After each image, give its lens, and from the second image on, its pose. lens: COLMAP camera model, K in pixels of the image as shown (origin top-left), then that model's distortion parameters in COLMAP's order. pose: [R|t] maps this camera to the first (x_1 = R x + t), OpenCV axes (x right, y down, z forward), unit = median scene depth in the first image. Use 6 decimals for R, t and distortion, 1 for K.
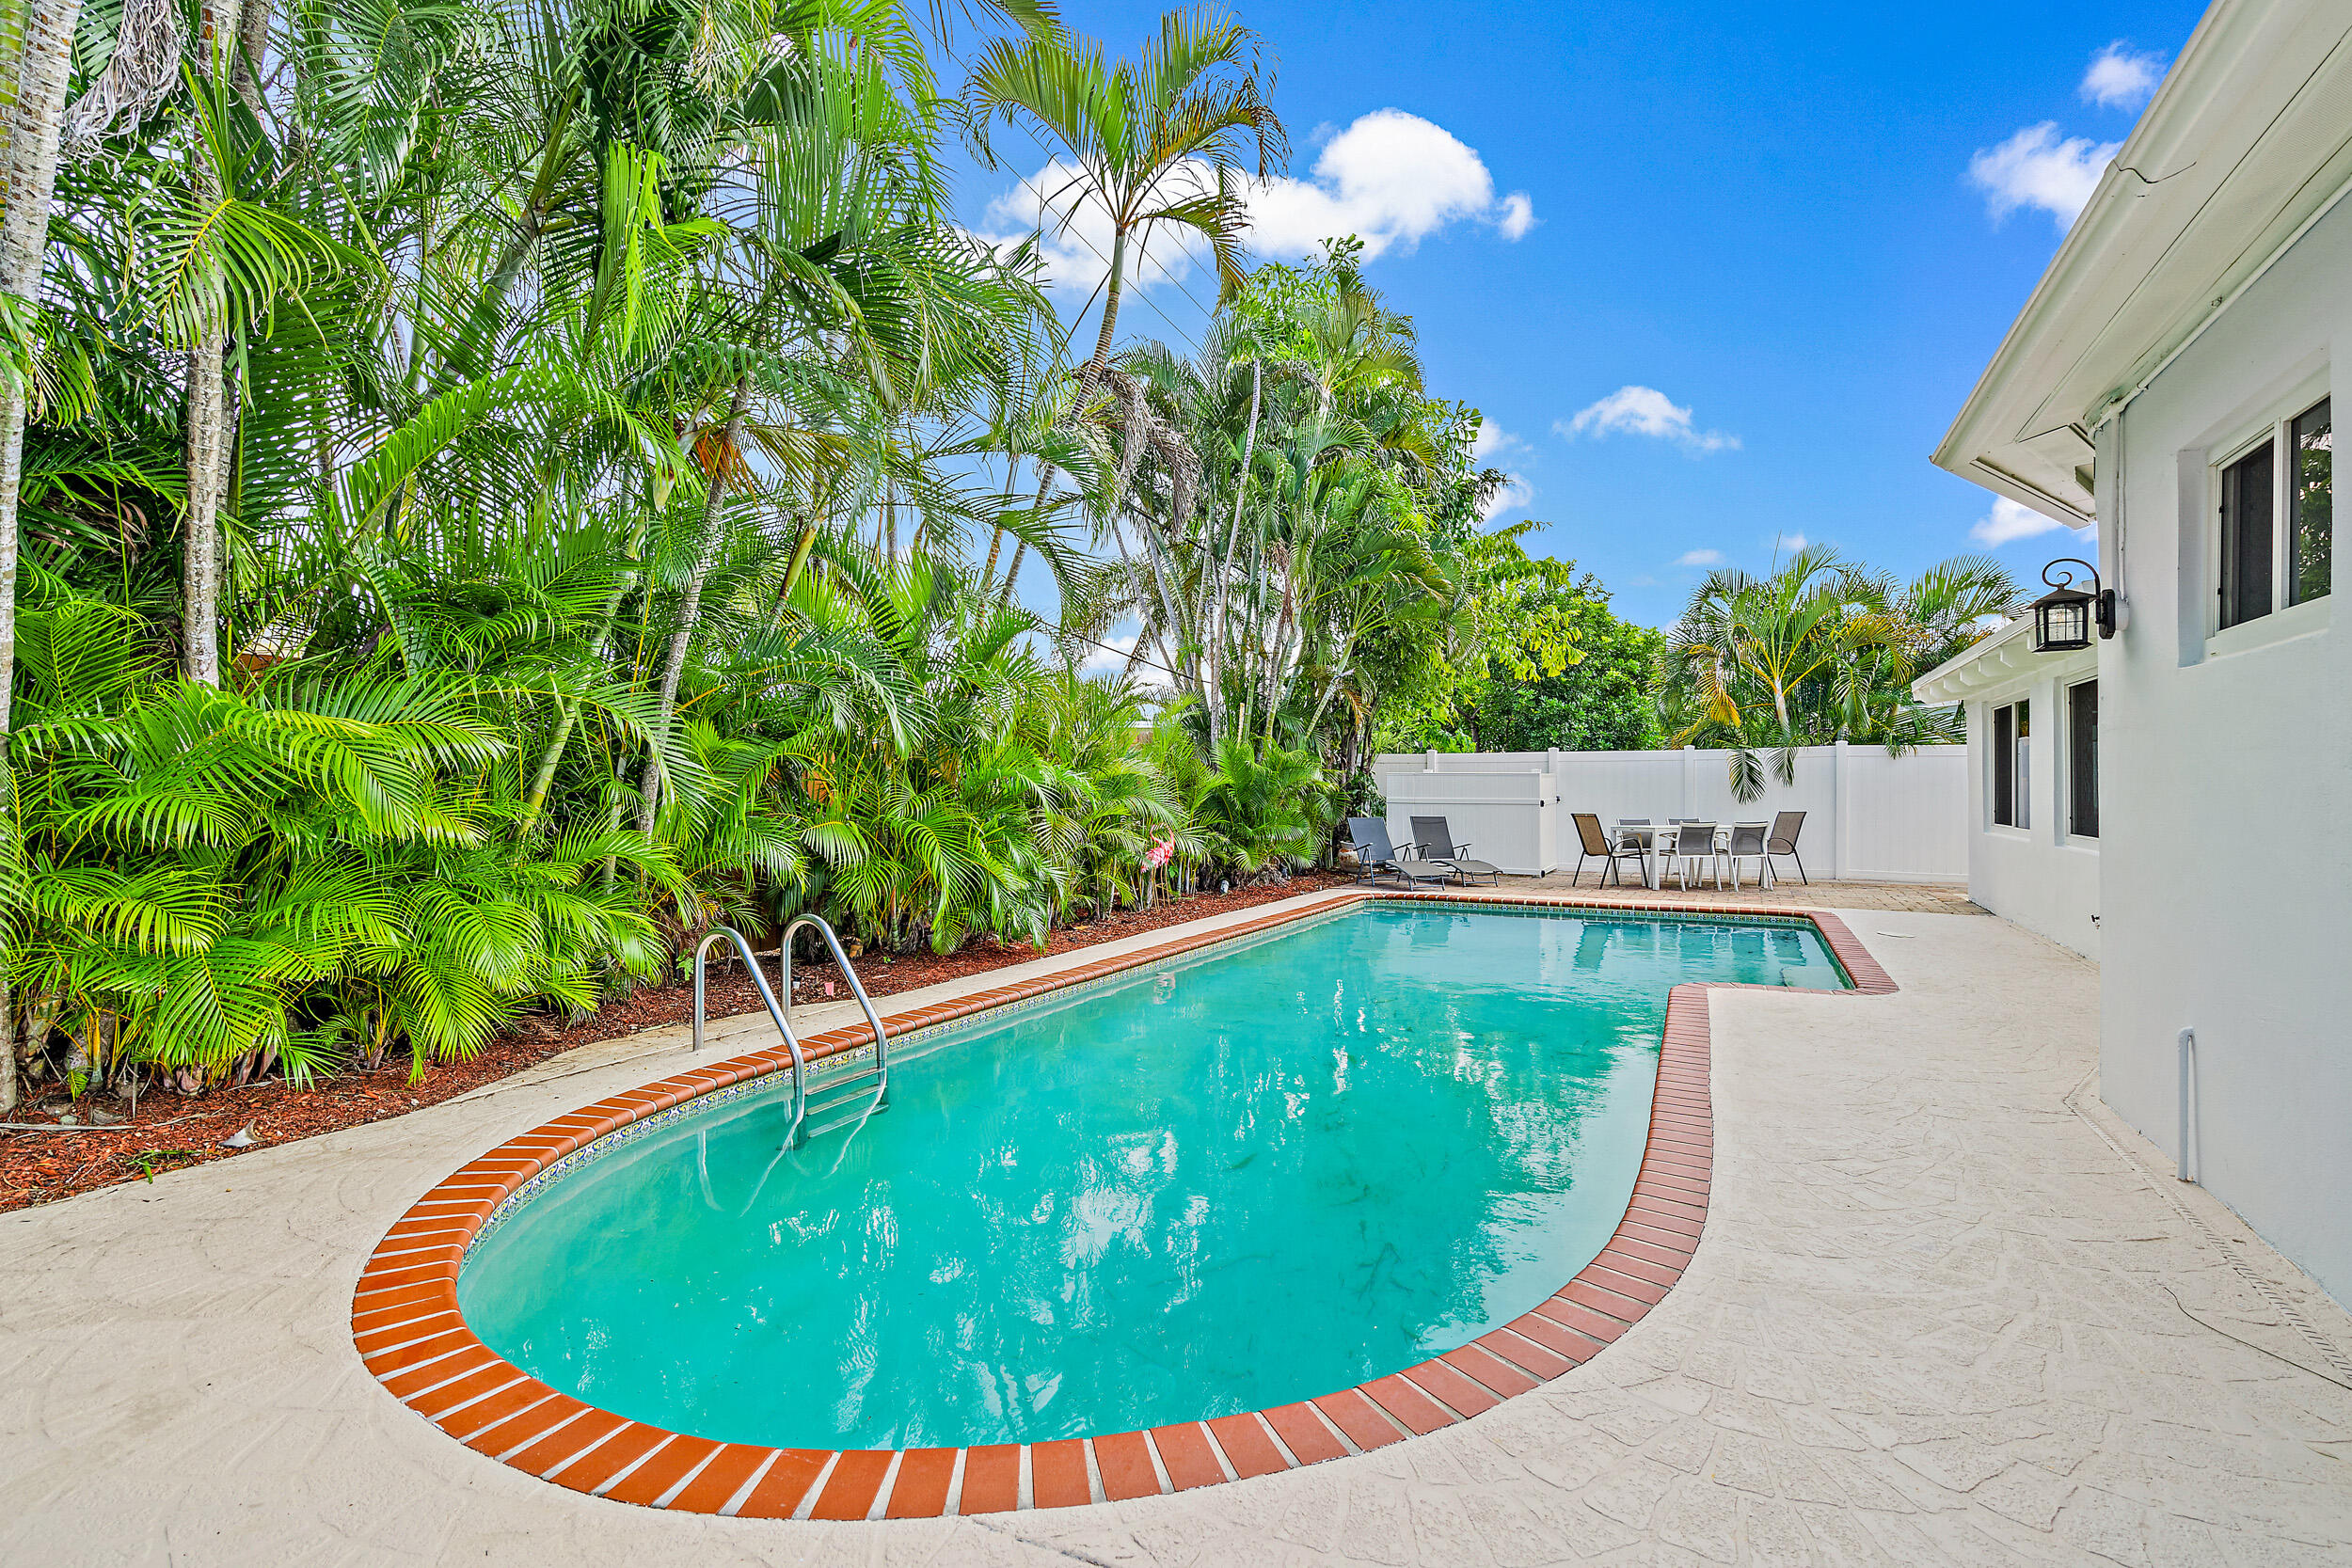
lens RADIAL K [[1084.2, 0, 1164.4], [0, 1084.2, 787.2], [0, 0, 1]] dist [-0.010324, 0.001017]
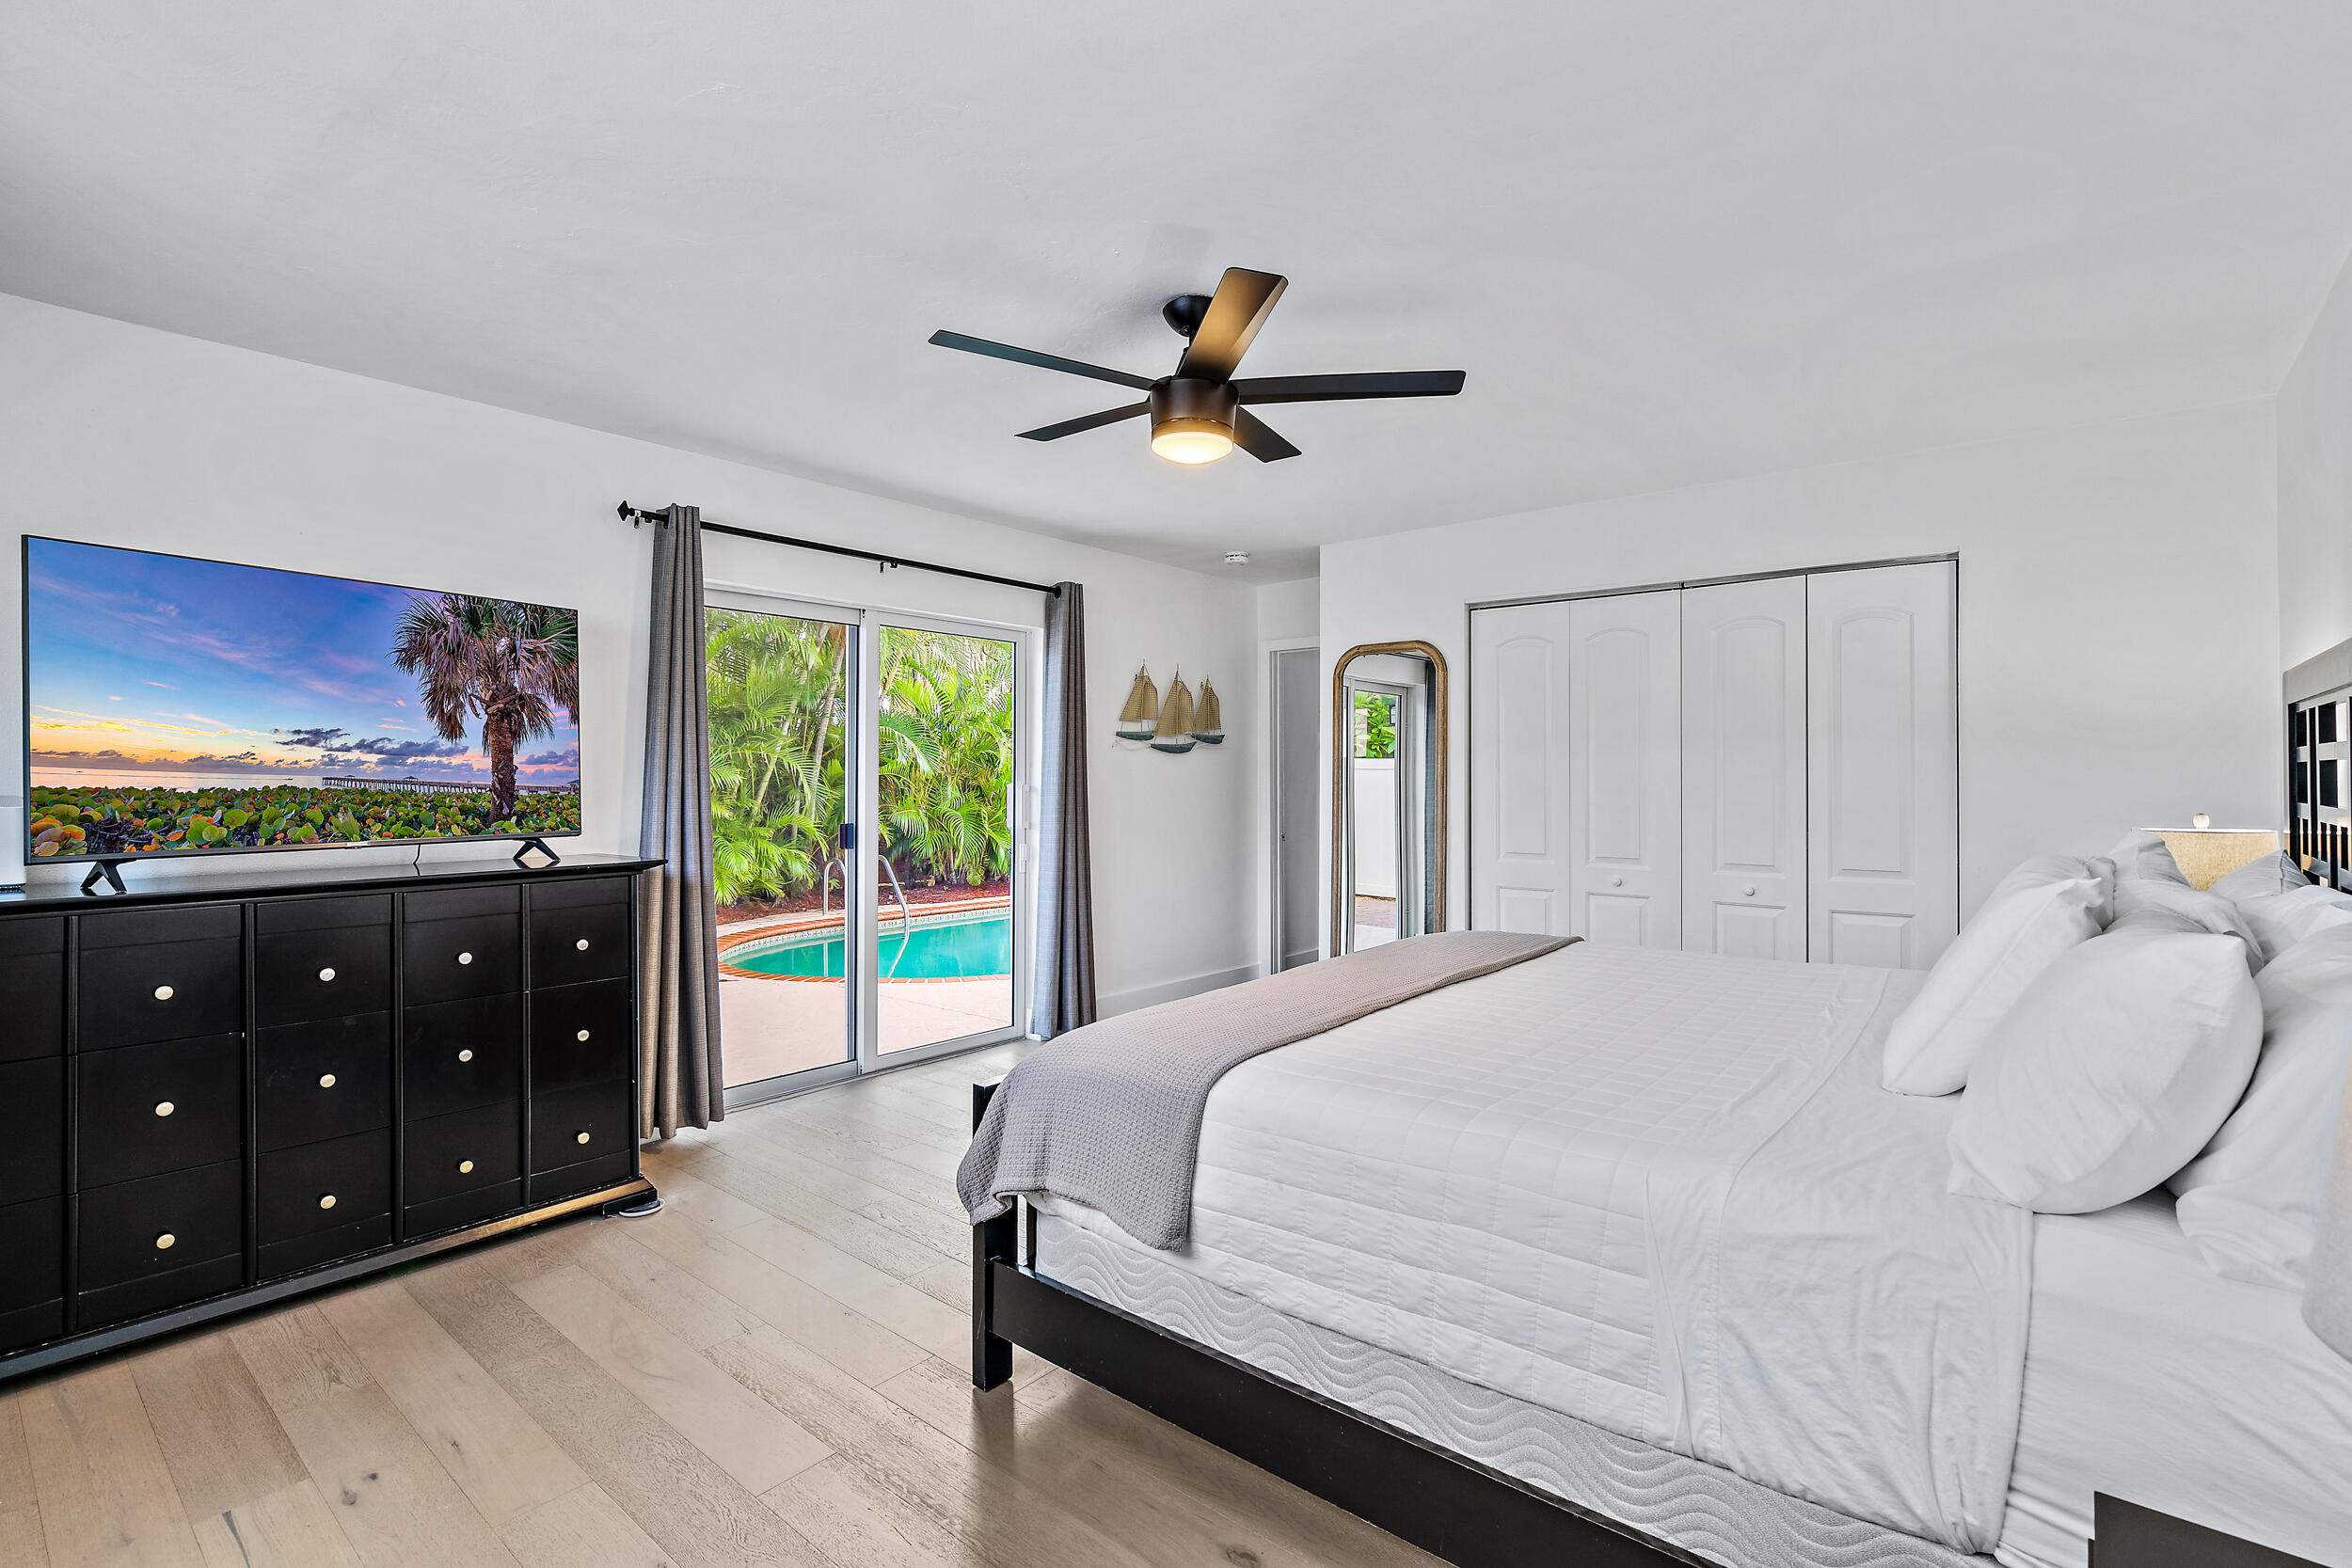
lens RADIAL K [[1084.2, 0, 1178.7], [0, 1084.2, 783.9], [0, 0, 1]] dist [-0.010324, 0.001017]
pose [[0.979266, 0.024245, -0.201121, 0.483794], [-0.022095, 0.999672, 0.012926, -0.044734], [0.201368, -0.008214, 0.979481, -0.683781]]
